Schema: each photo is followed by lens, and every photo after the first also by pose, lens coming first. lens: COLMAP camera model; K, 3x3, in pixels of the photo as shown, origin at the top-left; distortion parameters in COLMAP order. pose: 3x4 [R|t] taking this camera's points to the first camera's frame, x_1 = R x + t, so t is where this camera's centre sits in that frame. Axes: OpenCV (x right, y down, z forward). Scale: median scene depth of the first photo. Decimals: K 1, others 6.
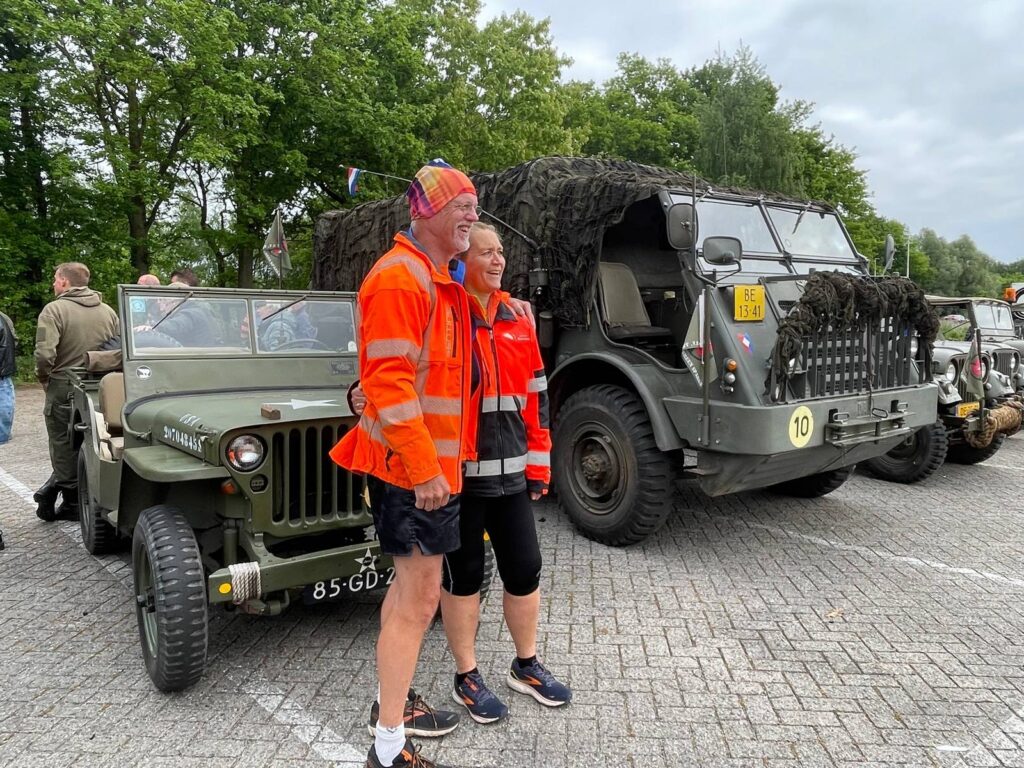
lens RADIAL K [[767.0, 0, 514.4], [0, 767.0, 379.8], [0, 0, 1]] dist [0.001414, -0.008116]
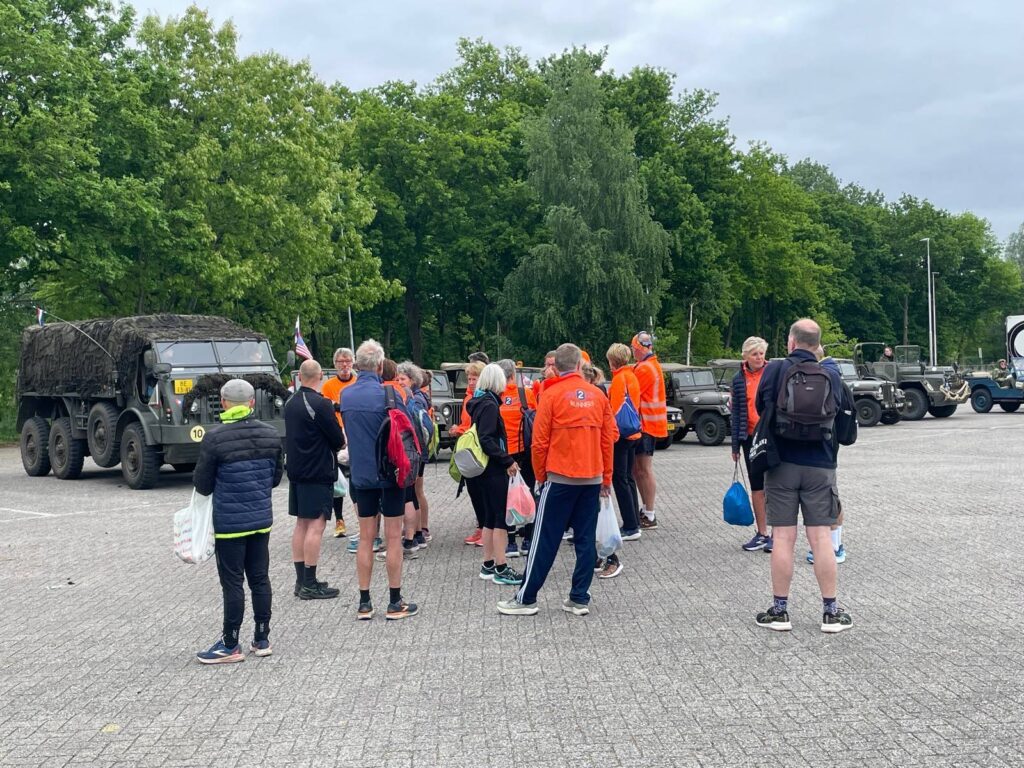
lens RADIAL K [[1271.4, 0, 512.0], [0, 1271.4, 384.0], [0, 0, 1]] dist [0.153428, -0.533677]
pose [[0.997600, -0.021391, 0.065853, 0.126681], [0.025823, 0.997405, -0.067204, 0.023301], [-0.064244, 0.068743, 0.995564, -0.376045]]
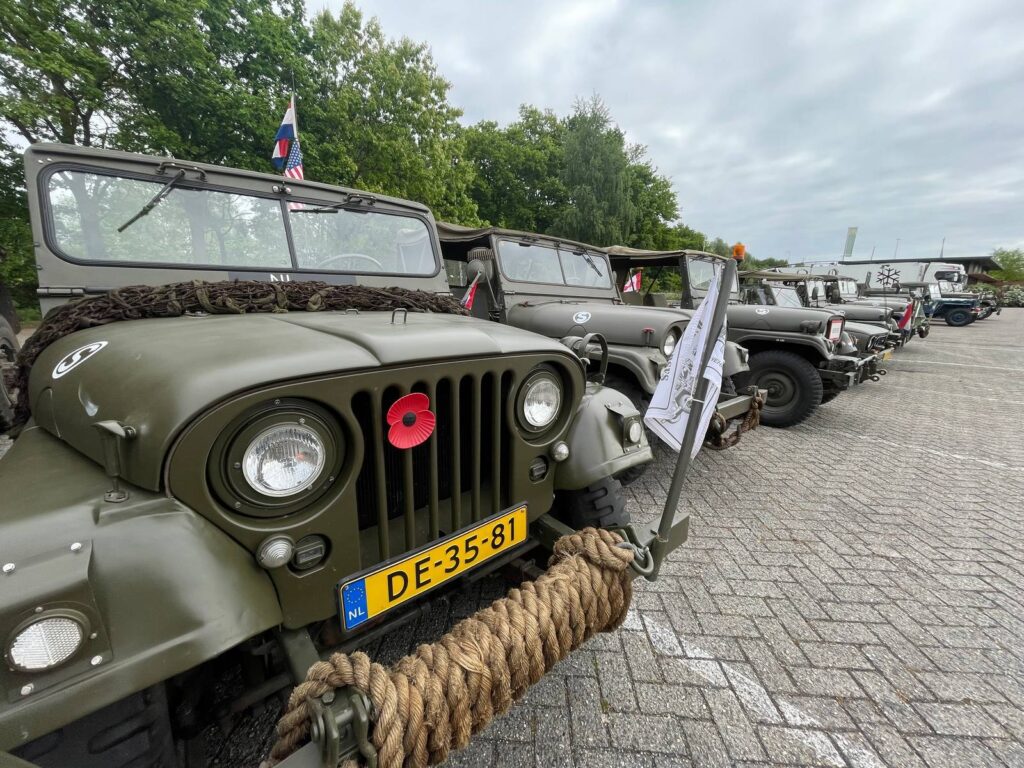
lens RADIAL K [[420.2, 0, 507.8], [0, 420.2, 380.0], [0, 0, 1]] dist [0.001206, 0.000190]
pose [[0.998950, 0.008149, 0.045077, 0.104028], [-0.014351, 0.990186, 0.139015, -0.008202], [-0.043502, -0.139516, 0.989264, 0.147433]]
